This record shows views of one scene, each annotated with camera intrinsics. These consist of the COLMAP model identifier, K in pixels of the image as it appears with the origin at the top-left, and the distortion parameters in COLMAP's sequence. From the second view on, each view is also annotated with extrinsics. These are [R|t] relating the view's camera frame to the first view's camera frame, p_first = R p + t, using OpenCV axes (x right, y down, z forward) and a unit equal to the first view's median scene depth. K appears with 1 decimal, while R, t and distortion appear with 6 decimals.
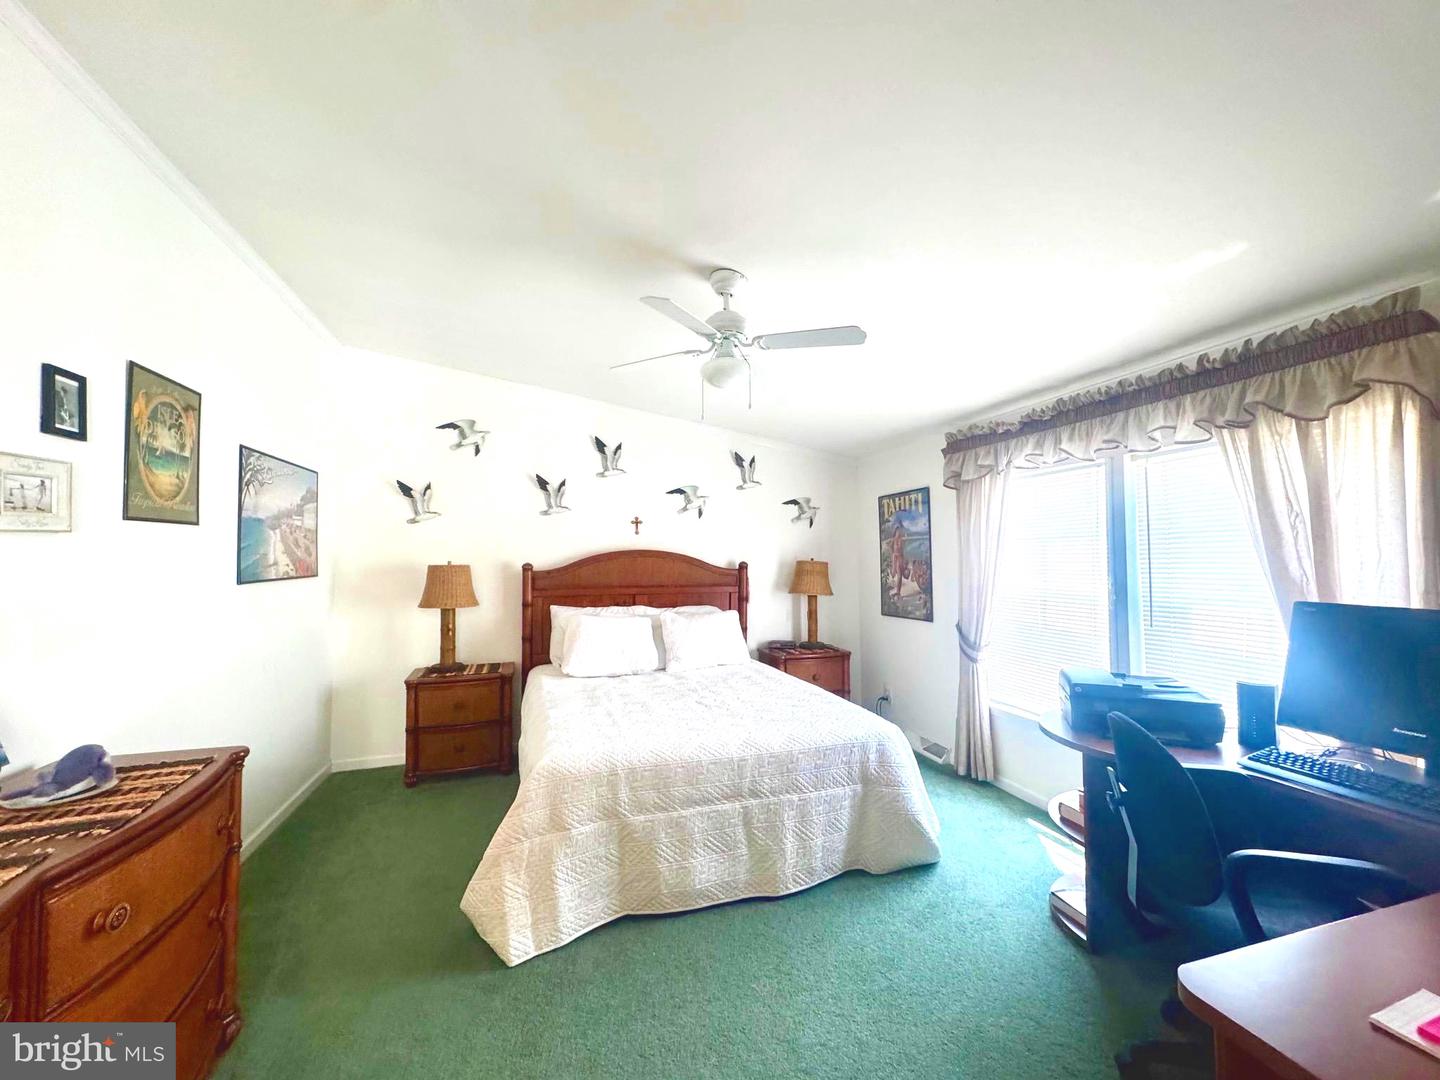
lens RADIAL K [[577.1, 0, 721.3], [0, 577.1, 539.1], [0, 0, 1]] dist [-0.001753, 0.000745]
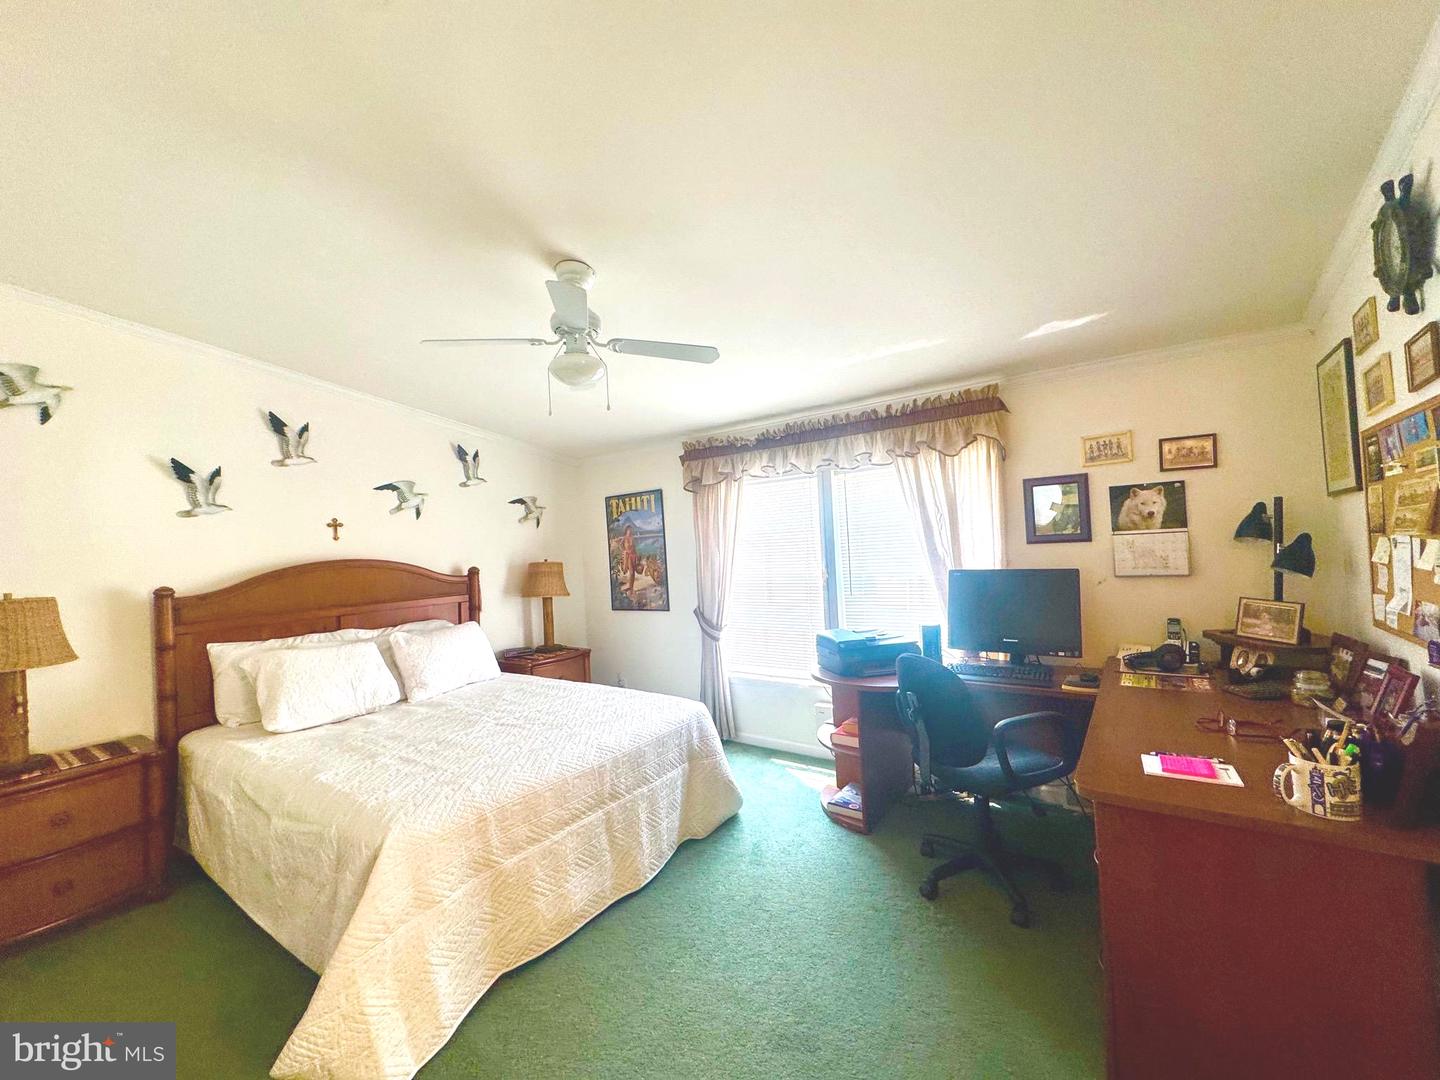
lens RADIAL K [[577.1, 0, 725.1], [0, 577.1, 536.7], [0, 0, 1]] dist [-0.001753, 0.000745]
pose [[0.798424, -0.027475, 0.601469, -0.336891], [0.027156, 0.999585, 0.009613, -0.010858], [-0.601483, 0.008658, 0.798838, 0.075879]]
